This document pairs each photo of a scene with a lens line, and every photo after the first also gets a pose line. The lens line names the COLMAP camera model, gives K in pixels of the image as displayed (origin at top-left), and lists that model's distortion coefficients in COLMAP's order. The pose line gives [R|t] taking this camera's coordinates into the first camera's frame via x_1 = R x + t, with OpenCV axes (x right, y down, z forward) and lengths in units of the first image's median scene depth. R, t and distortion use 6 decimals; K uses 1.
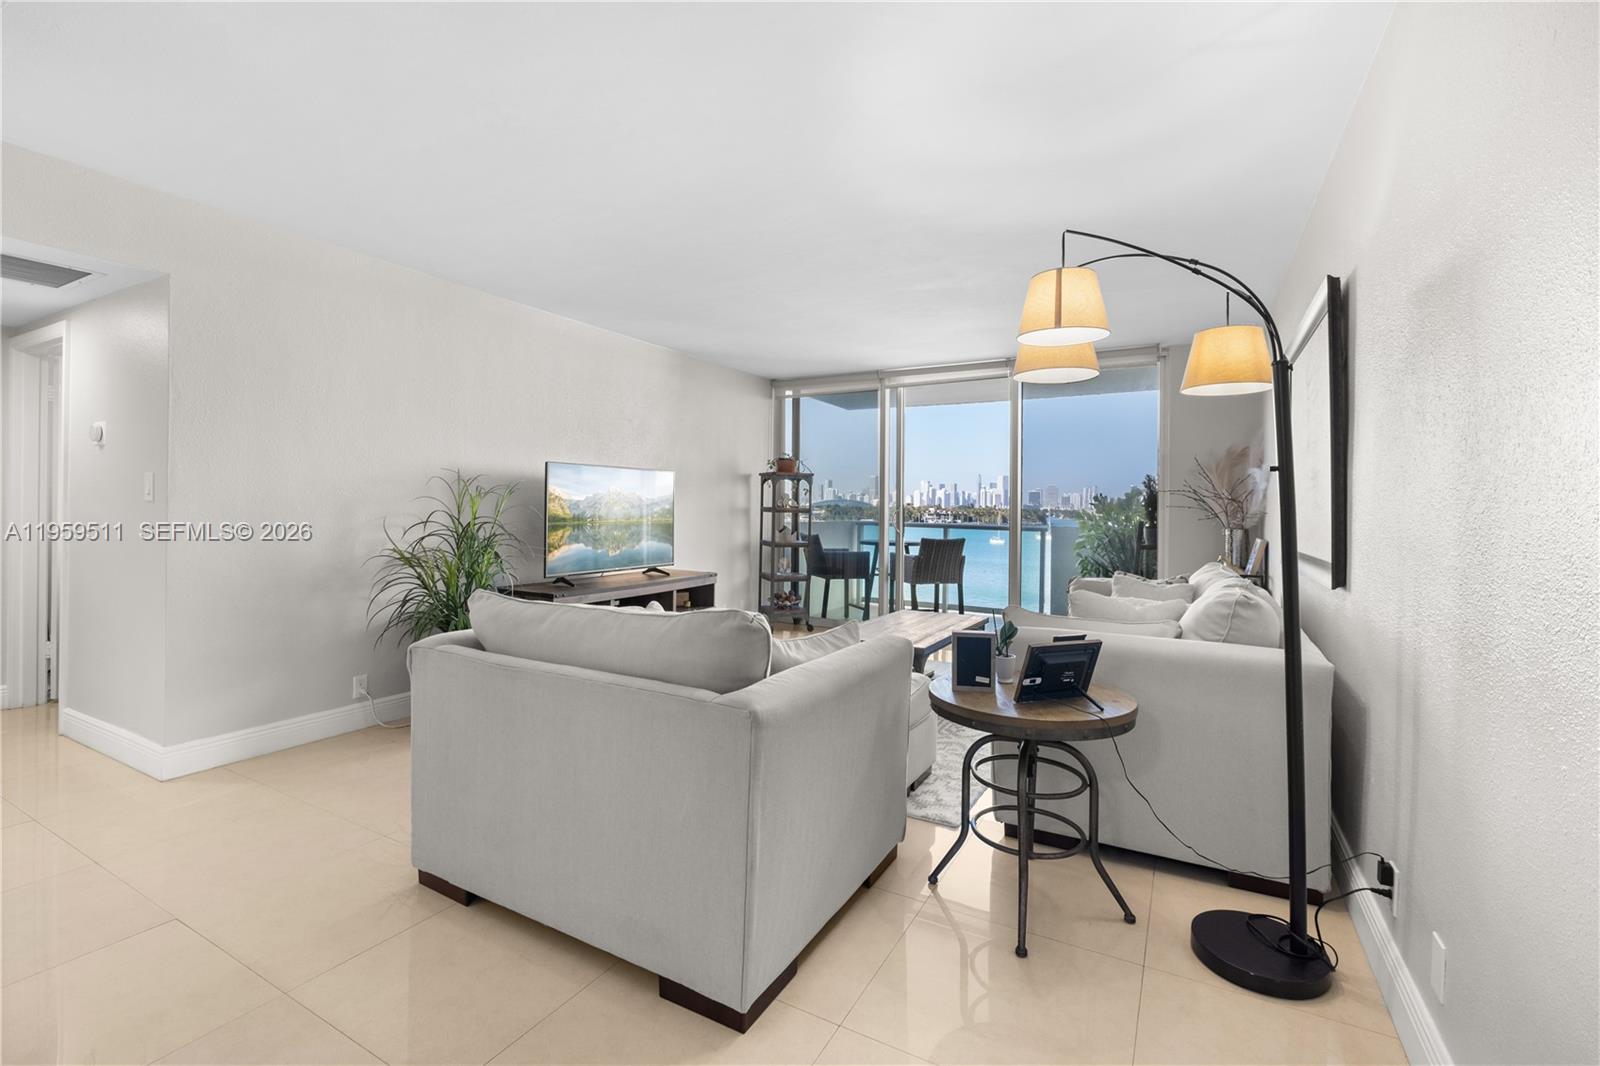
lens RADIAL K [[723.6, 0, 795.4], [0, 723.6, 505.8], [0, 0, 1]] dist [0.007390, 0.000160]
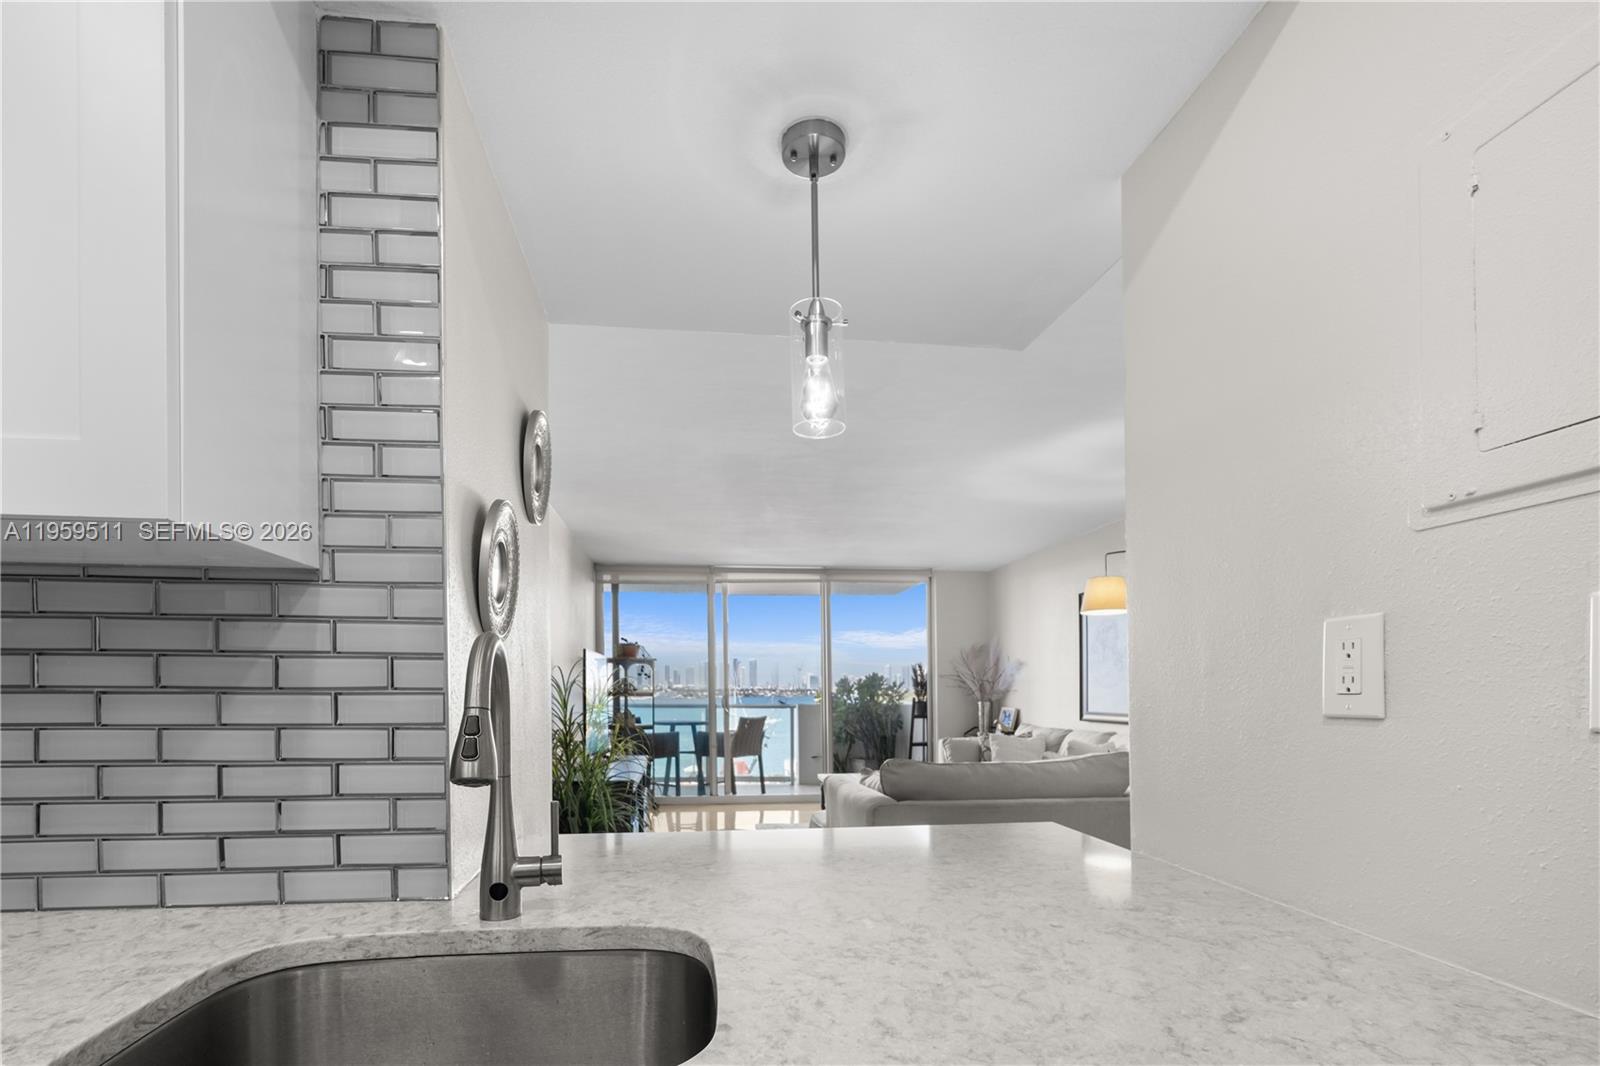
lens RADIAL K [[759.7, 0, 777.6], [0, 759.7, 684.7], [0, 0, 1]] dist [-0.005681, 0.000100]
pose [[0.804314, -0.010211, 0.594116, -0.473511], [0.010917, 0.999938, 0.002406, -0.007207], [-0.594104, 0.004551, 0.804376, 0.010193]]
